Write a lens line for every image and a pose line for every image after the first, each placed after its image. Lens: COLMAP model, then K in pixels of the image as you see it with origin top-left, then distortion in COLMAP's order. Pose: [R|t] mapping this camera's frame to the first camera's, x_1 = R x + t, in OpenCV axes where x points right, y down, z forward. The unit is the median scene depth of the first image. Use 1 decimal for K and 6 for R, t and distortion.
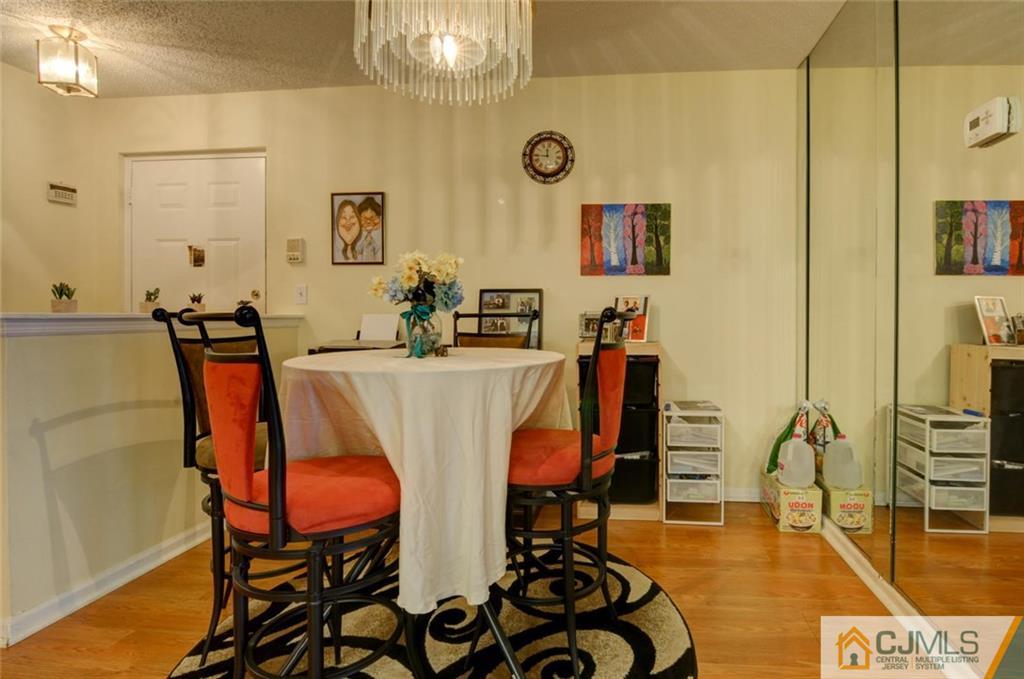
lens RADIAL K [[500.2, 0, 537.3], [0, 500.2, 325.2], [0, 0, 1]] dist [-0.010322, -0.000053]
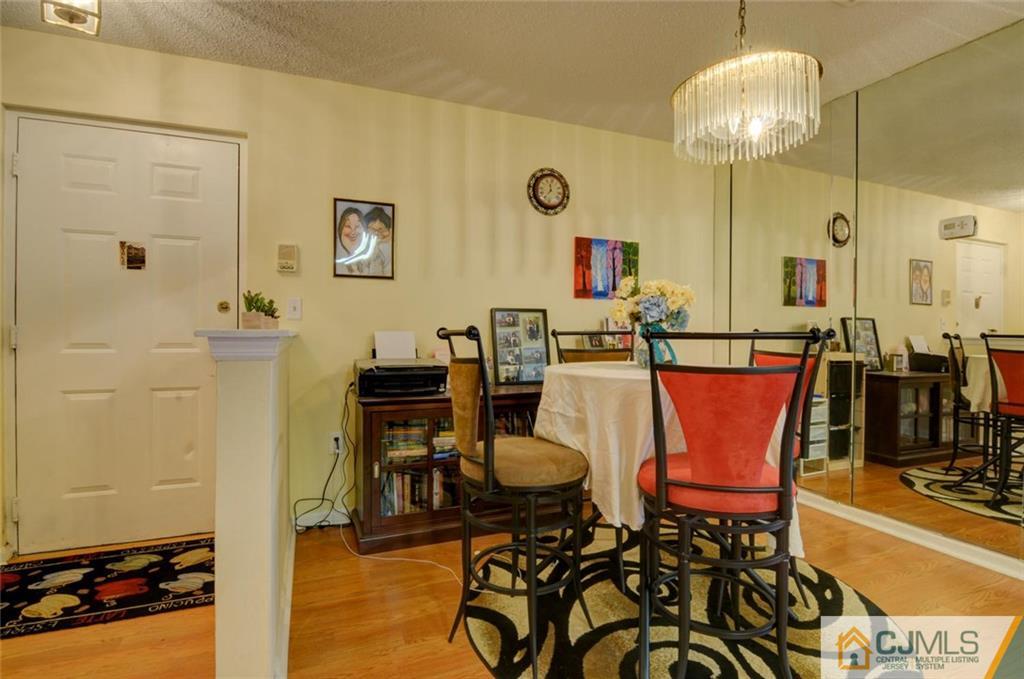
lens RADIAL K [[485.2, 0, 512.0], [0, 485.2, 339.5], [0, 0, 1]] dist [-0.000507, -0.008944]
pose [[0.891582, -0.005493, 0.452826, -0.544282], [0.006331, 0.999980, -0.000336, -0.004673], [-0.452815, 0.003166, 0.891599, 0.068892]]
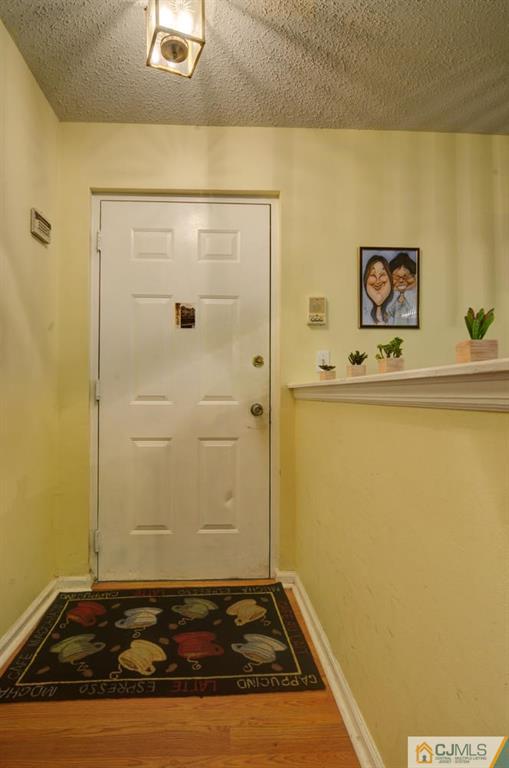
lens RADIAL K [[385.5, 0, 252.1], [0, 385.5, 391.8], [0, 0, 1]] dist [0.004587, -0.024271]
pose [[0.990693, -0.002538, 0.136093, -0.720361], [0.005113, 0.999815, -0.018569, 0.003288], [-0.136021, 0.019092, 0.990522, 0.369101]]
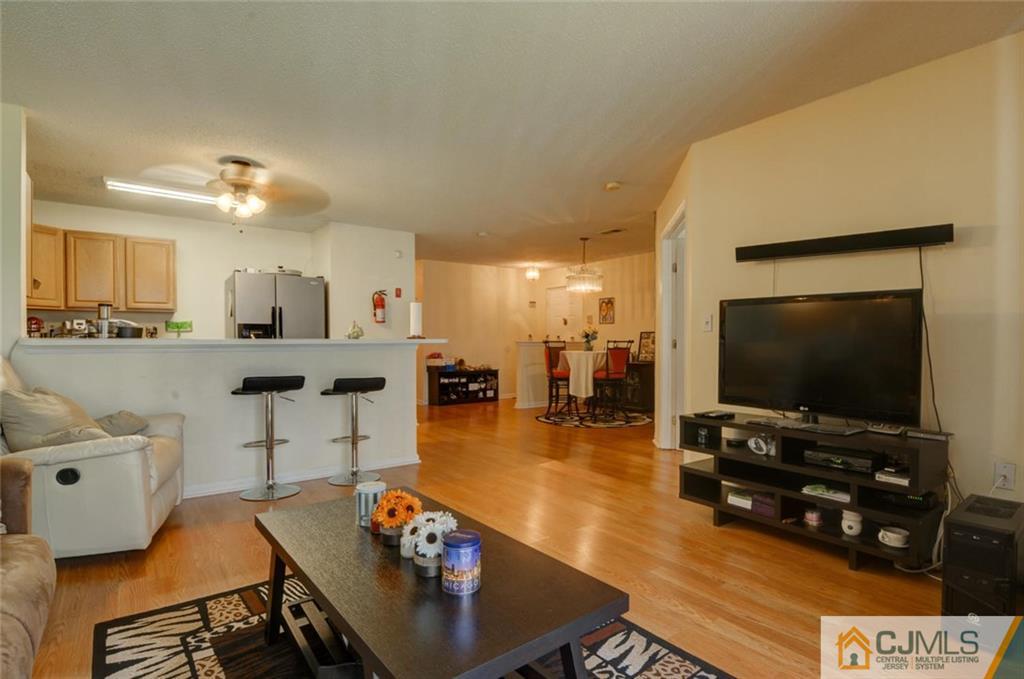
lens RADIAL K [[514.0, 0, 525.0], [0, 514.0, 345.9], [0, 0, 1]] dist [0.004587, -0.024271]
pose [[0.691047, 0.002062, -0.722807, 1.482330], [-0.006800, 0.999970, -0.003649, 0.020250], [0.722778, 0.007437, 0.691040, -1.399826]]
